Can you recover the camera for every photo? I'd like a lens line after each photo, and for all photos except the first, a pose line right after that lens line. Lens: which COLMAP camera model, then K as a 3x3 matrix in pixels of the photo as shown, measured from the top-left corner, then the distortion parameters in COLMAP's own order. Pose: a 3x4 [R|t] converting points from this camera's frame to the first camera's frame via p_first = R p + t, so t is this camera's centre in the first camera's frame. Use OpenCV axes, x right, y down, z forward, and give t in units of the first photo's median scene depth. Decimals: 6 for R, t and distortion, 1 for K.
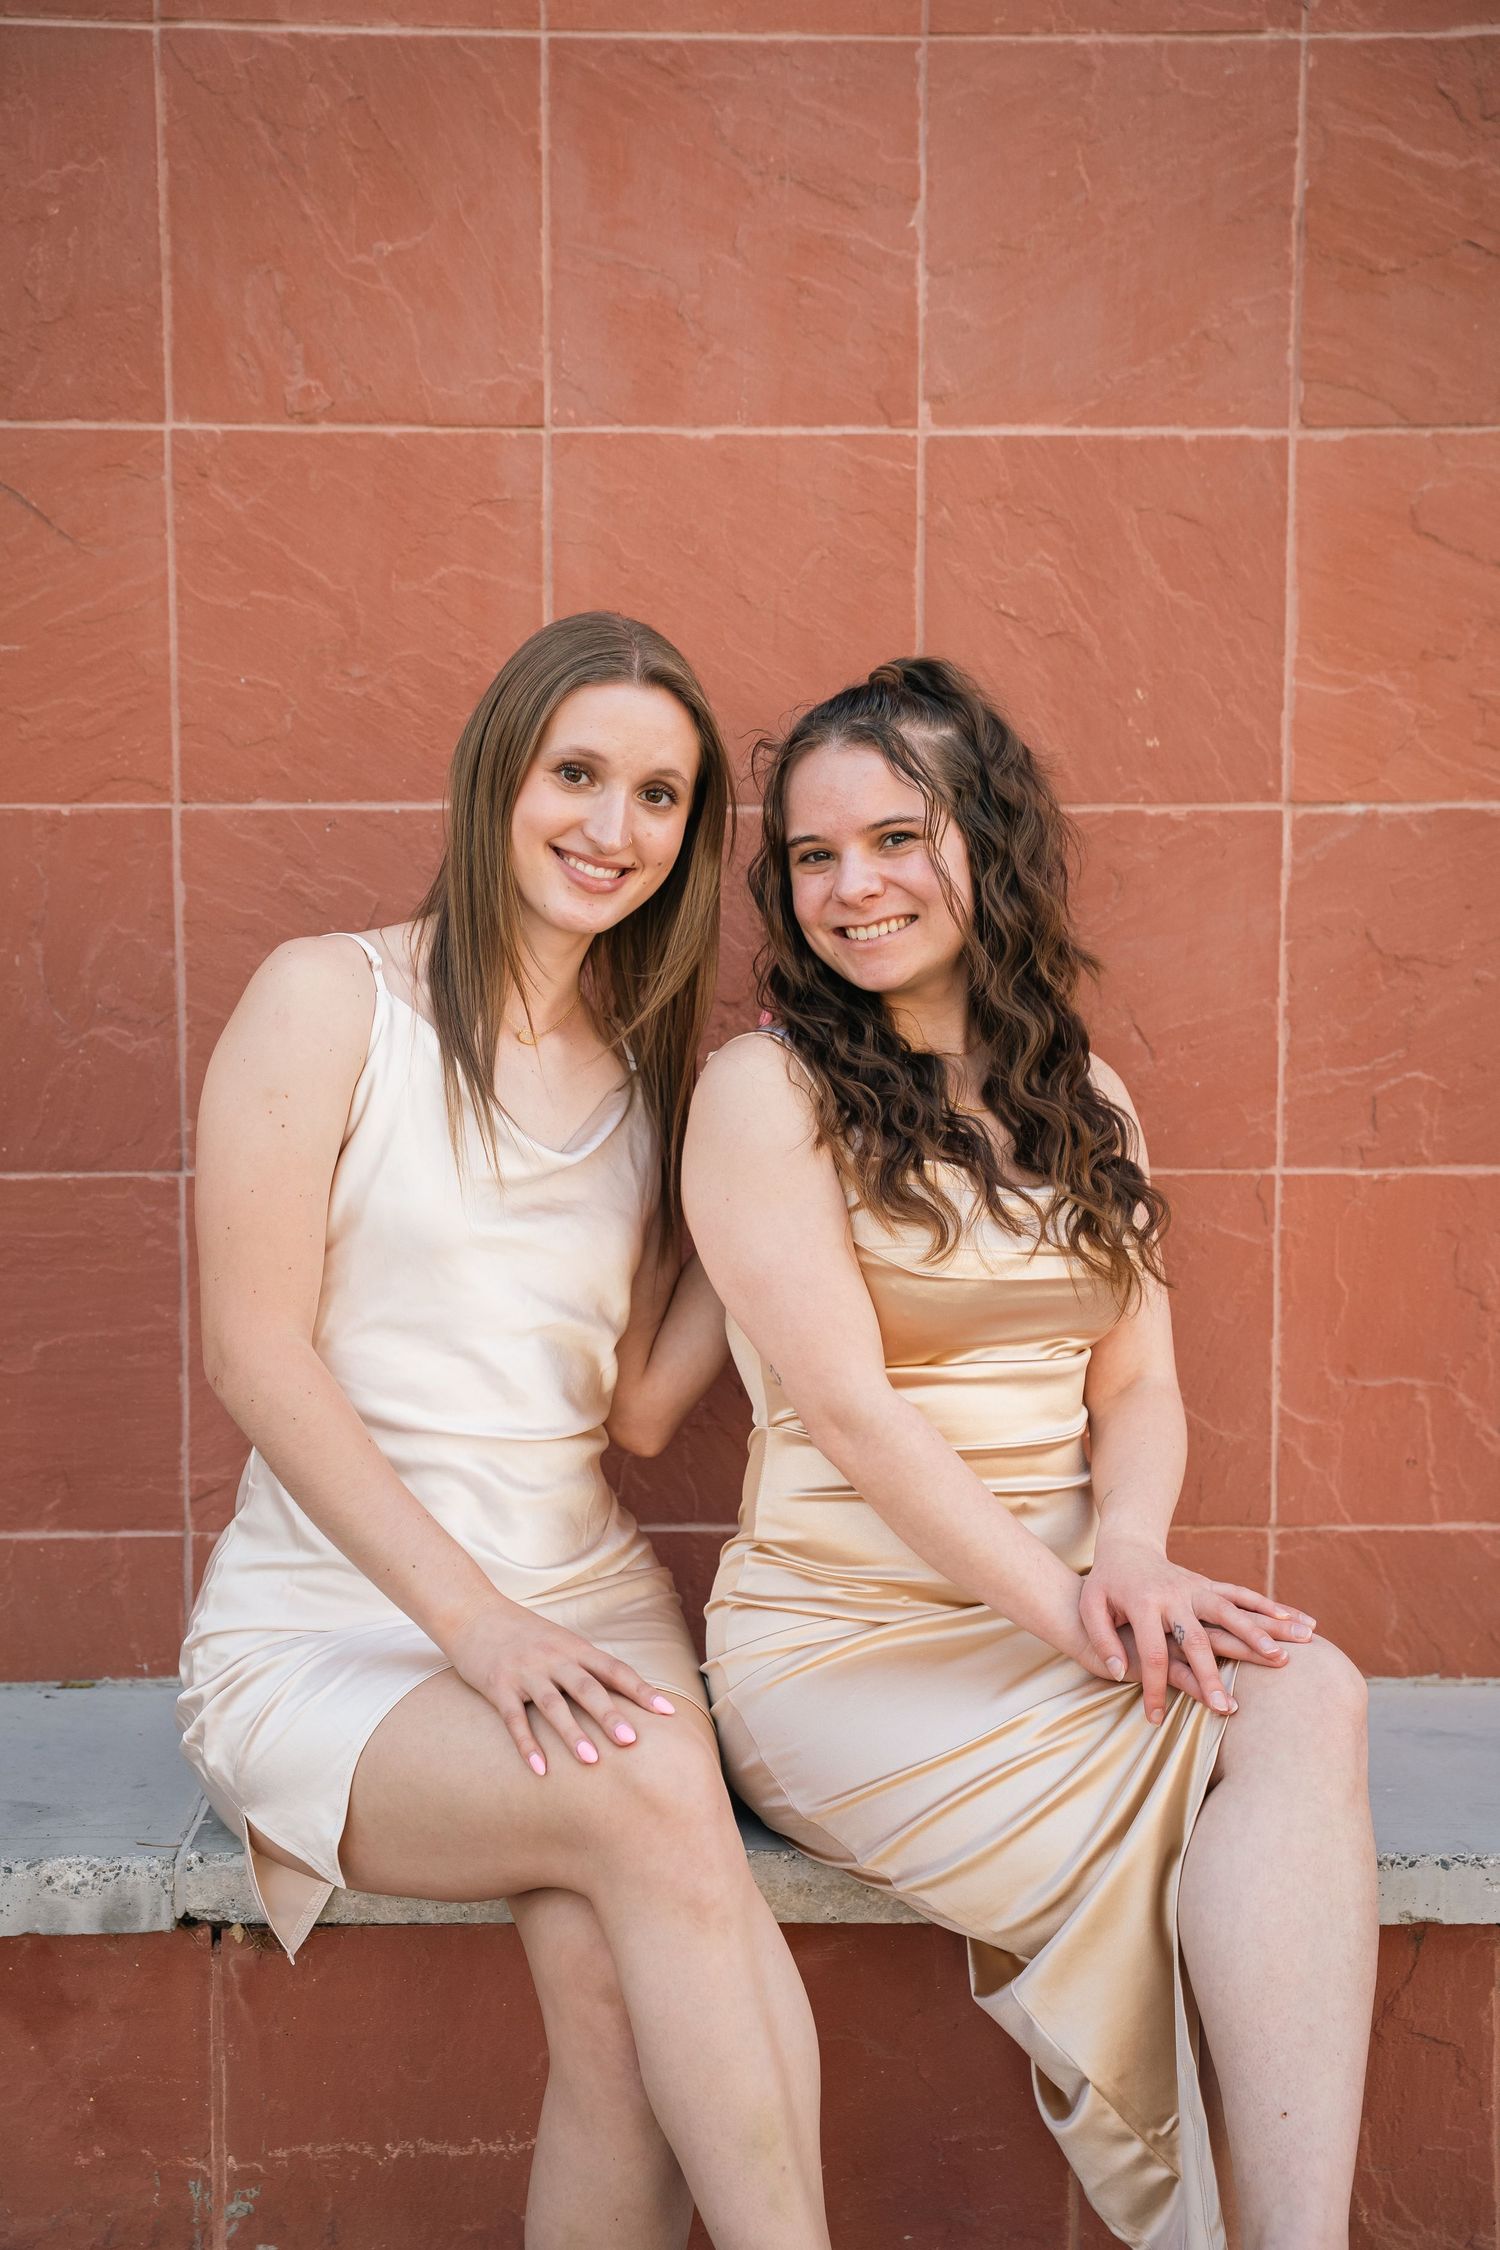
lens RADIAL K [[3271.8, 0, 763.1], [0, 3271.8, 1128.6], [0, 0, 1]] dist [0.151906, 0.000000]
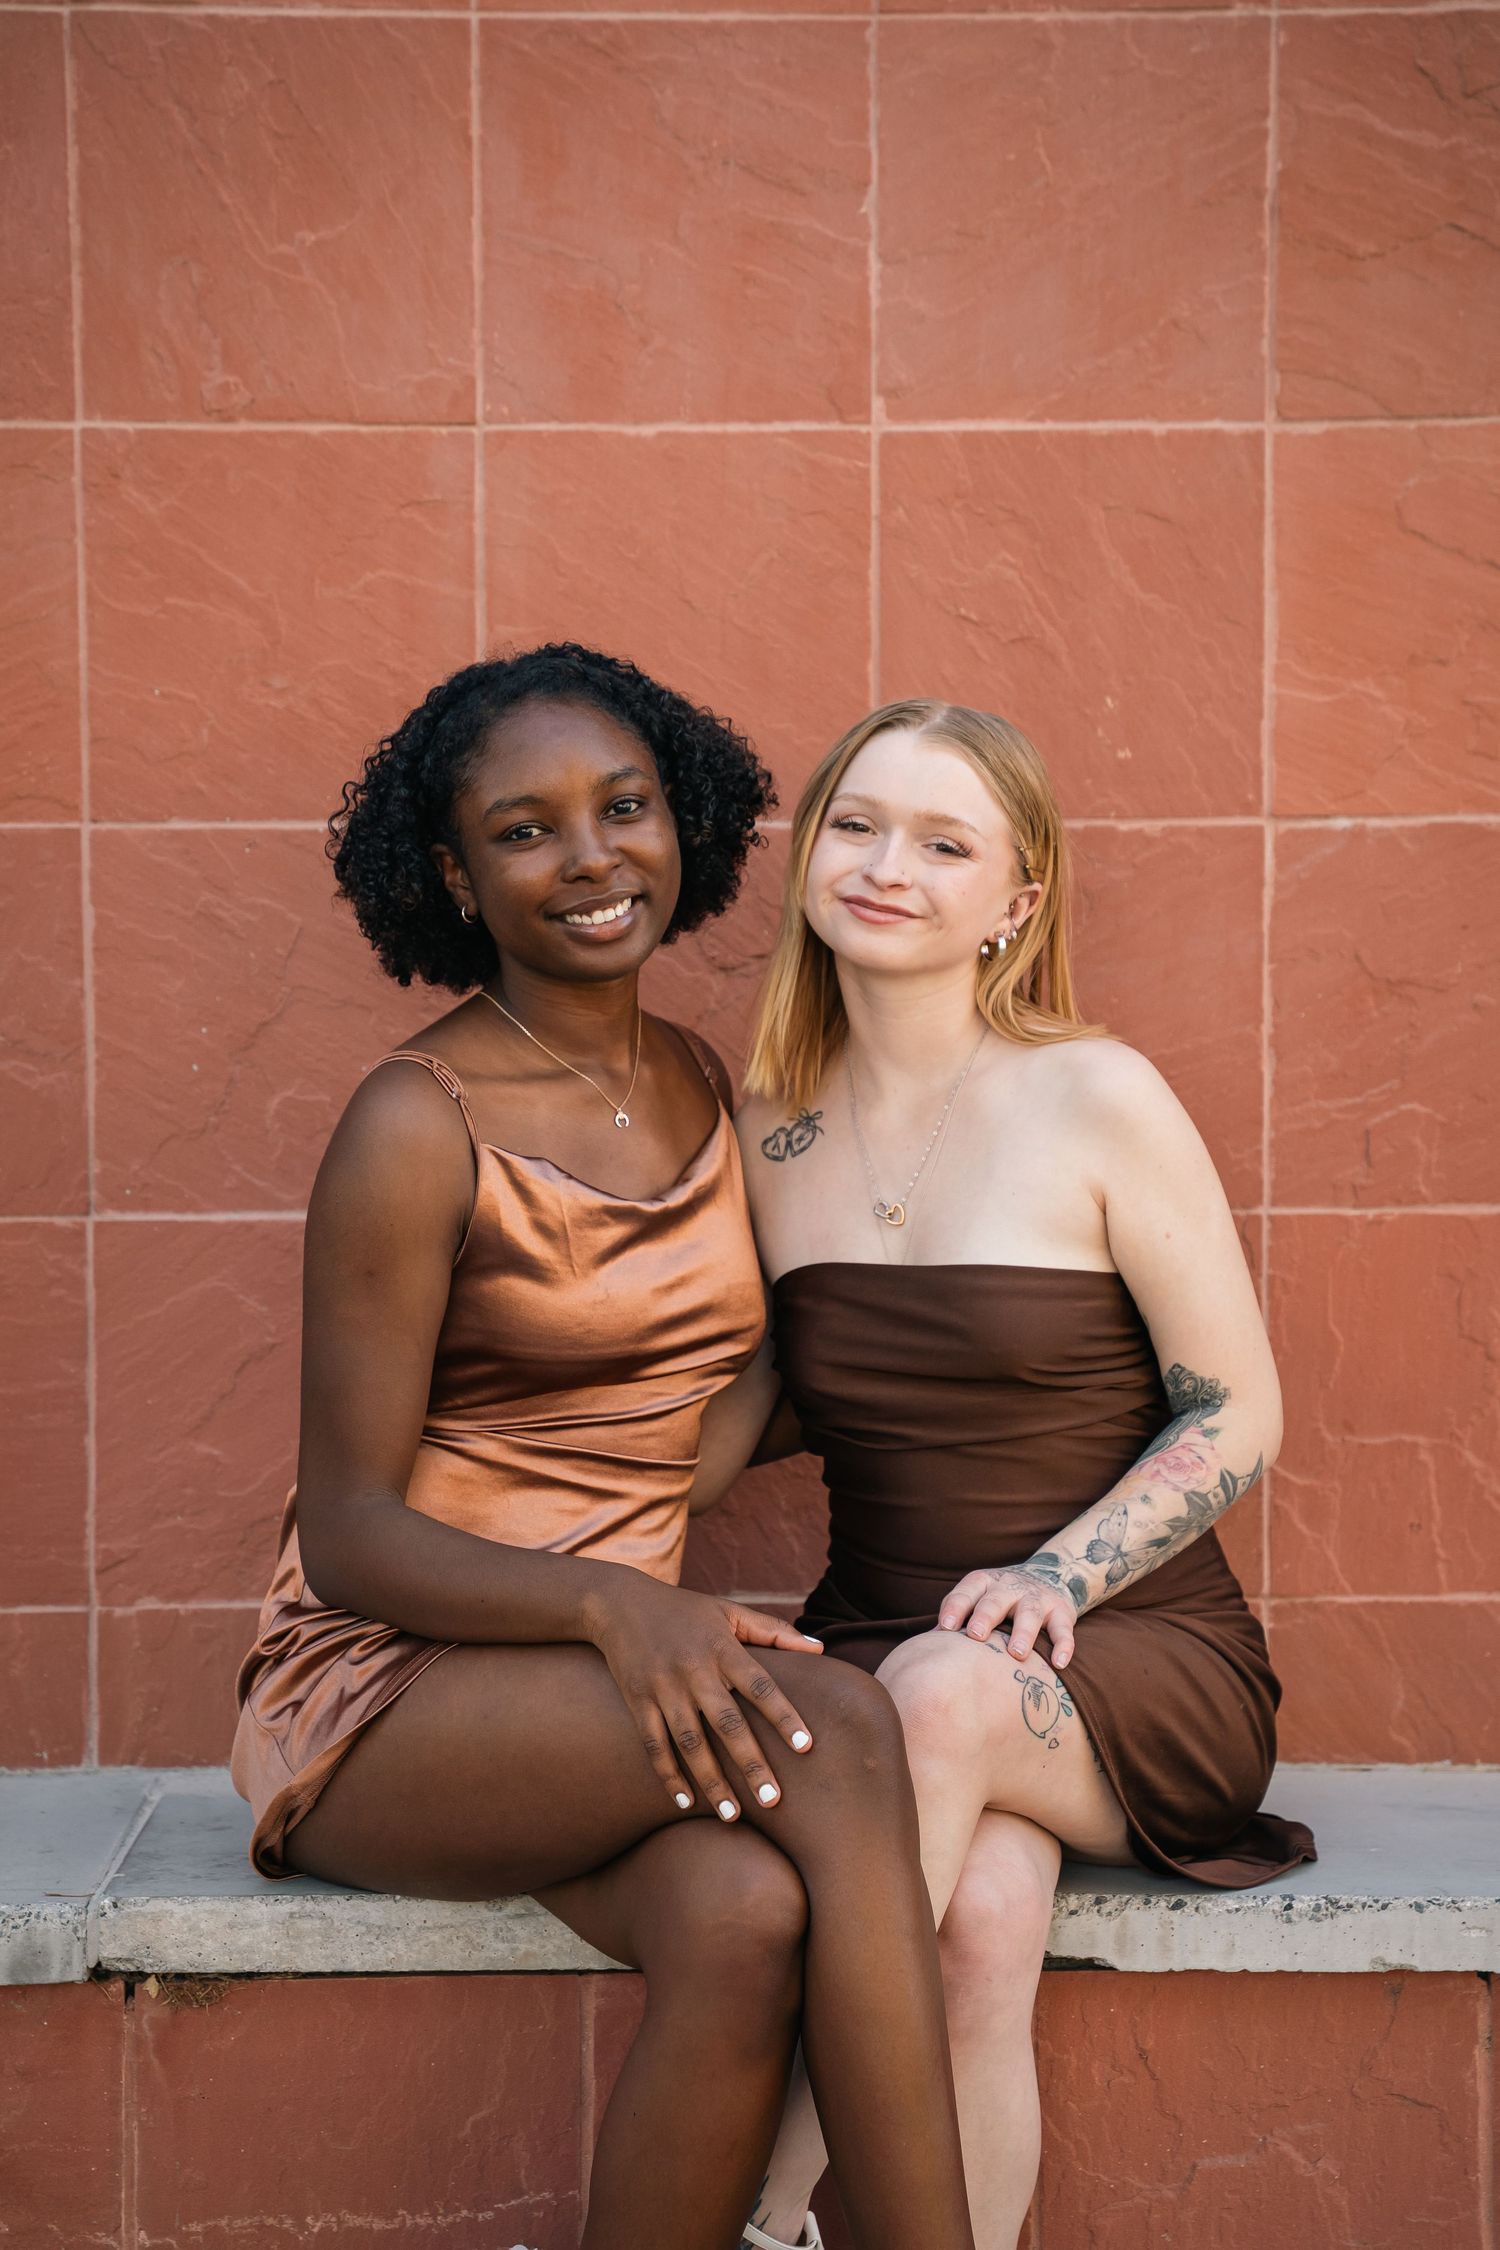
lens RADIAL K [[4347.3, 0, 764.8], [0, 4347.3, 1130.5], [0, 0, 1]] dist [0.306924, 0.000000]
pose [[0.999967, -0.005118, -0.006231, 0.023127], [0.004763, 0.998436, -0.055708, 0.059851], [0.006506, 0.055677, 0.998428, -0.244755]]
